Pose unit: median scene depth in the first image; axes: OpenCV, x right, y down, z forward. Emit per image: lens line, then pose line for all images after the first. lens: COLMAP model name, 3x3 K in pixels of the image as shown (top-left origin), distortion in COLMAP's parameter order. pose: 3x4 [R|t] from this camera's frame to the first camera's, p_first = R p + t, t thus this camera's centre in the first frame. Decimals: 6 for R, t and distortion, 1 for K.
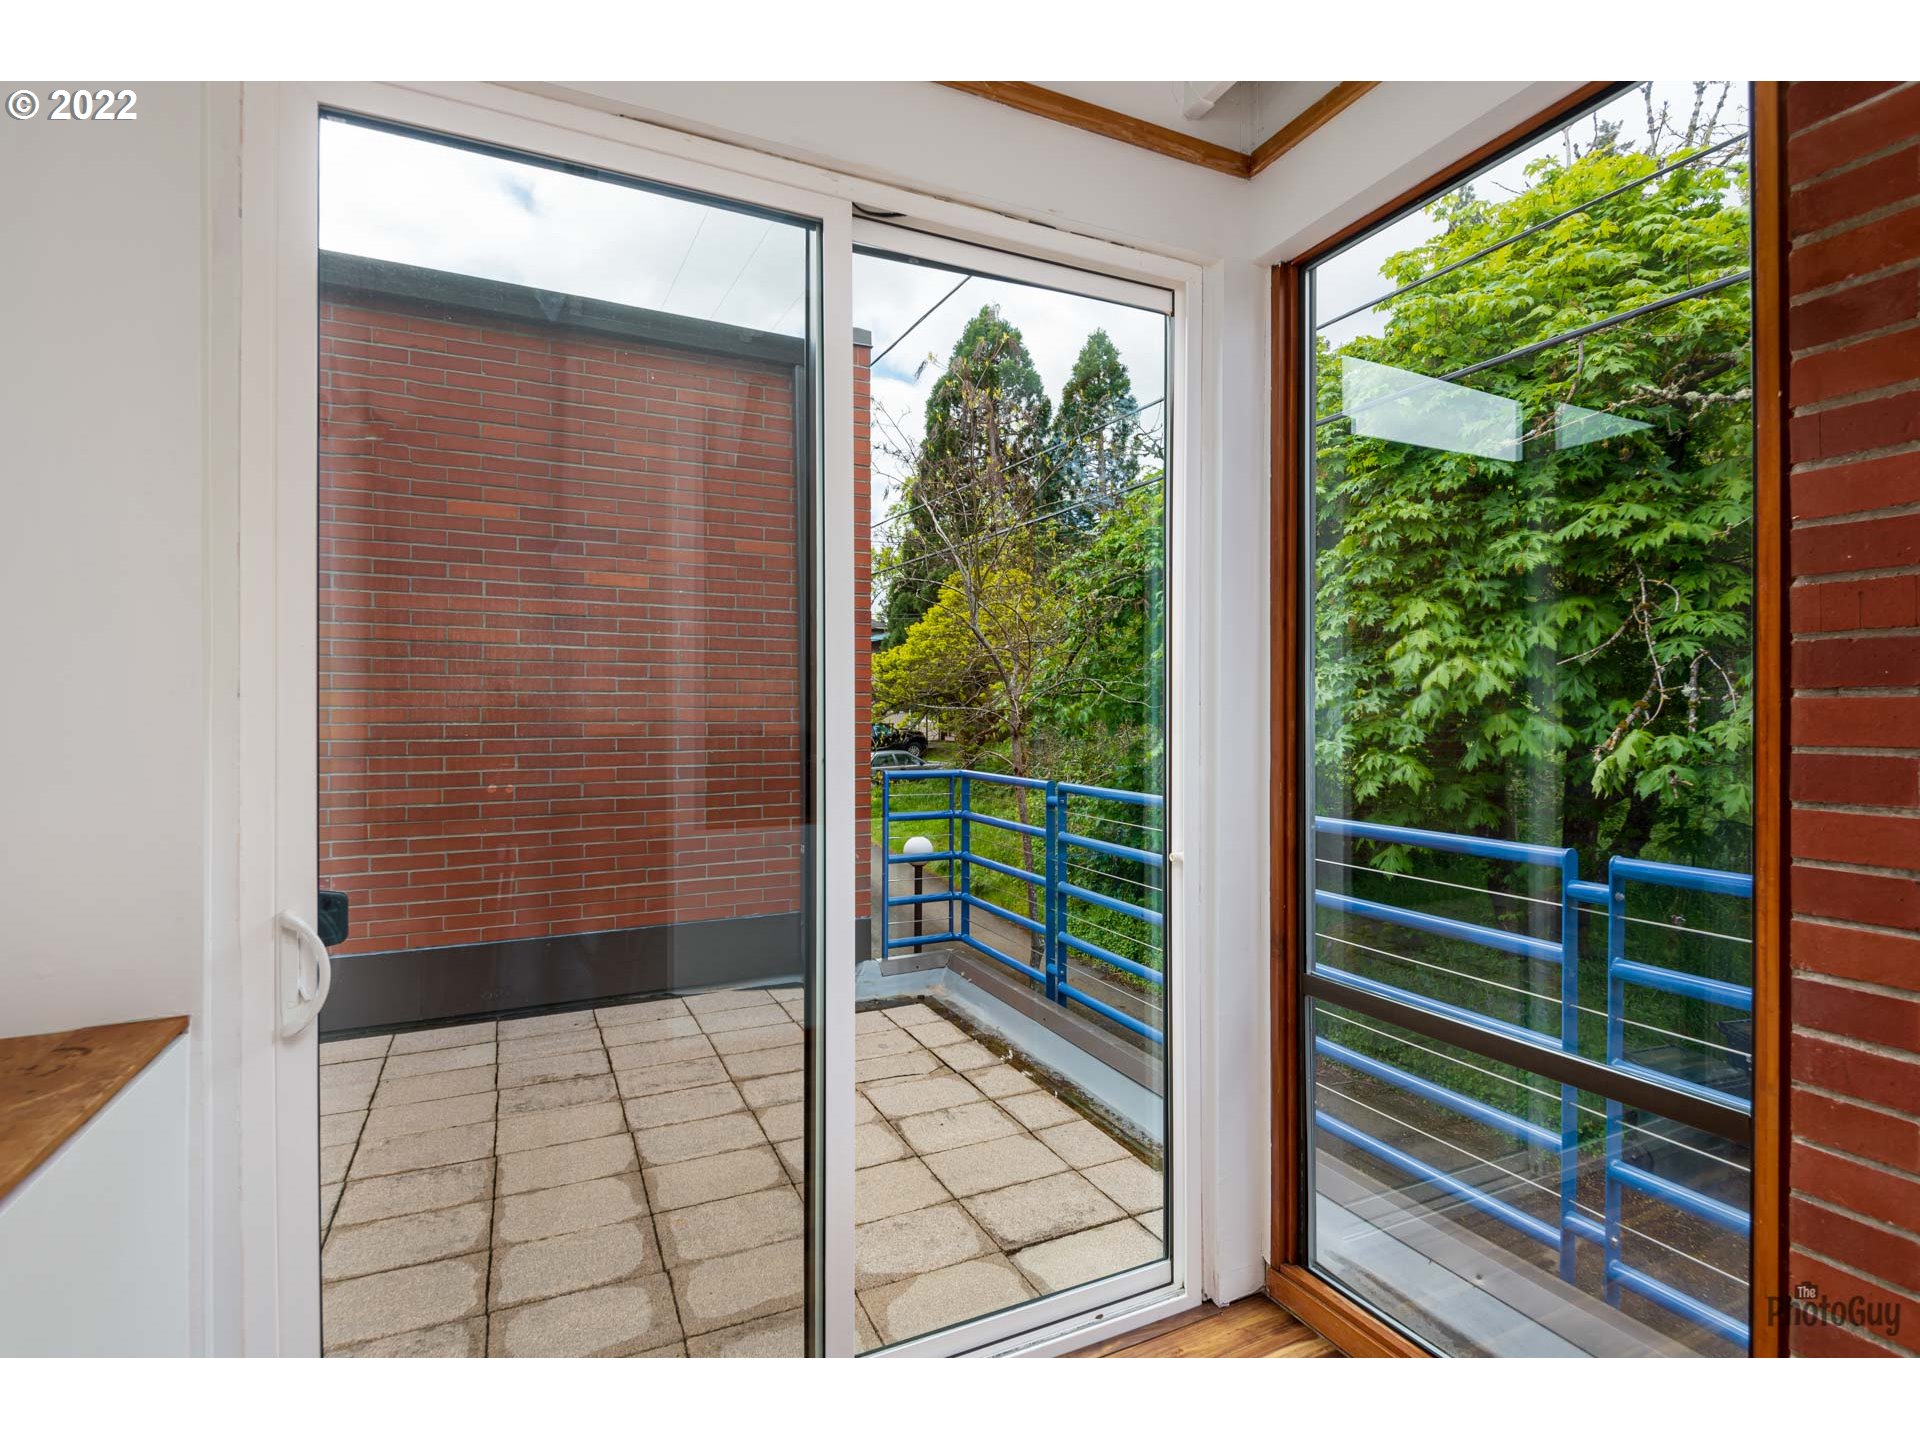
lens RADIAL K [[894.4, 0, 988.4], [0, 894.4, 710.8], [0, 0, 1]] dist [0.000503, -0.000112]
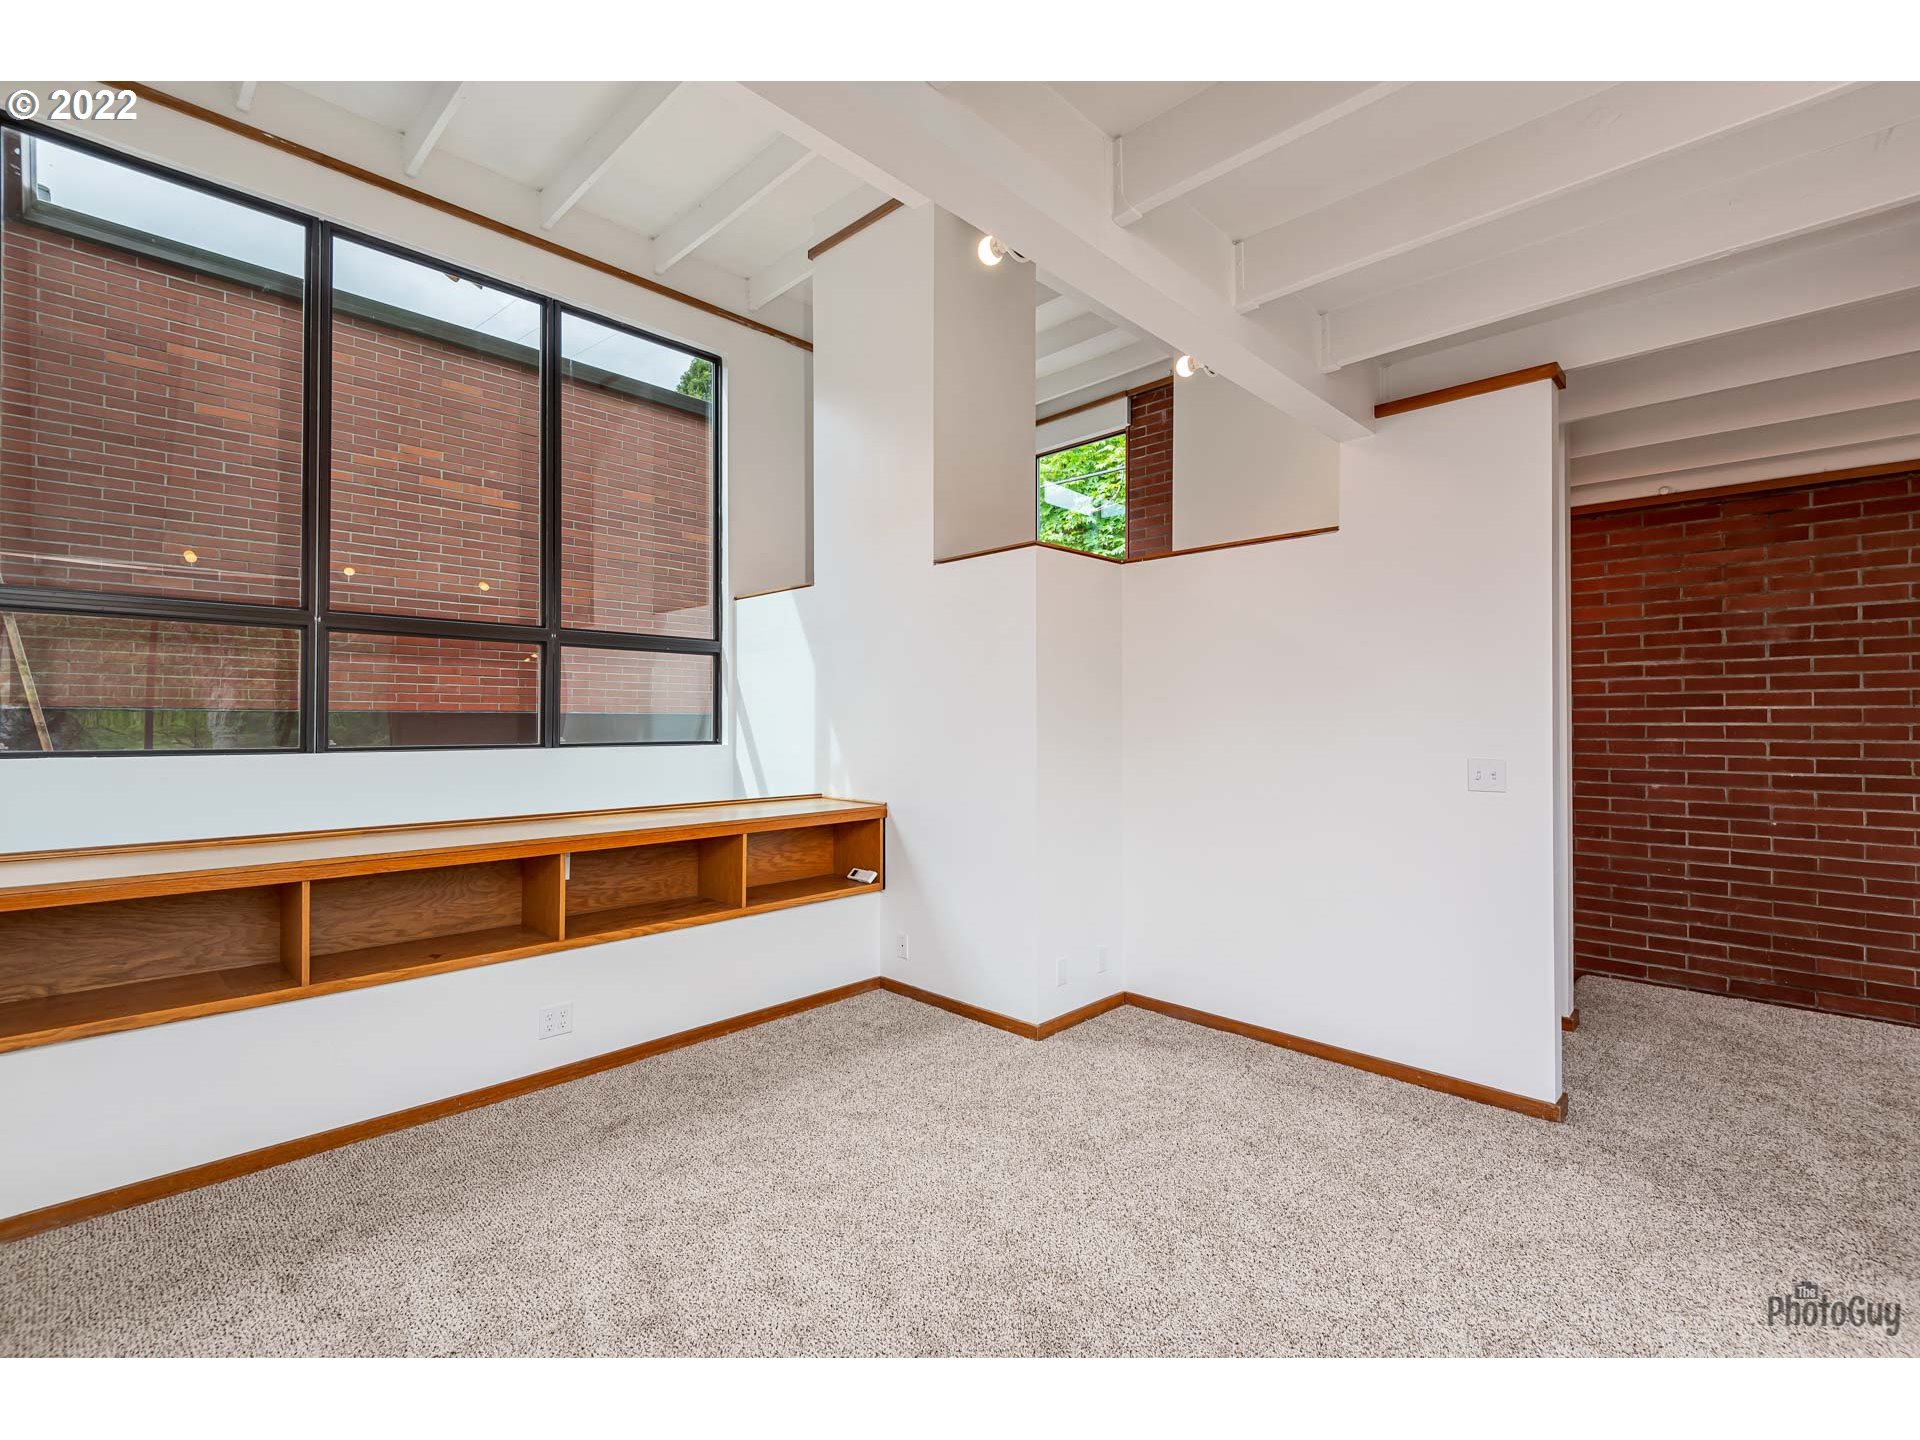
lens RADIAL K [[894.4, 0, 988.4], [0, 894.4, 710.8], [0, 0, 1]] dist [0.000503, -0.000112]
pose [[0.925250, 0.006472, 0.379302, -0.469497], [0.003151, 0.999689, -0.024744, 0.239099], [-0.379345, 0.024089, 0.924942, -0.884858]]
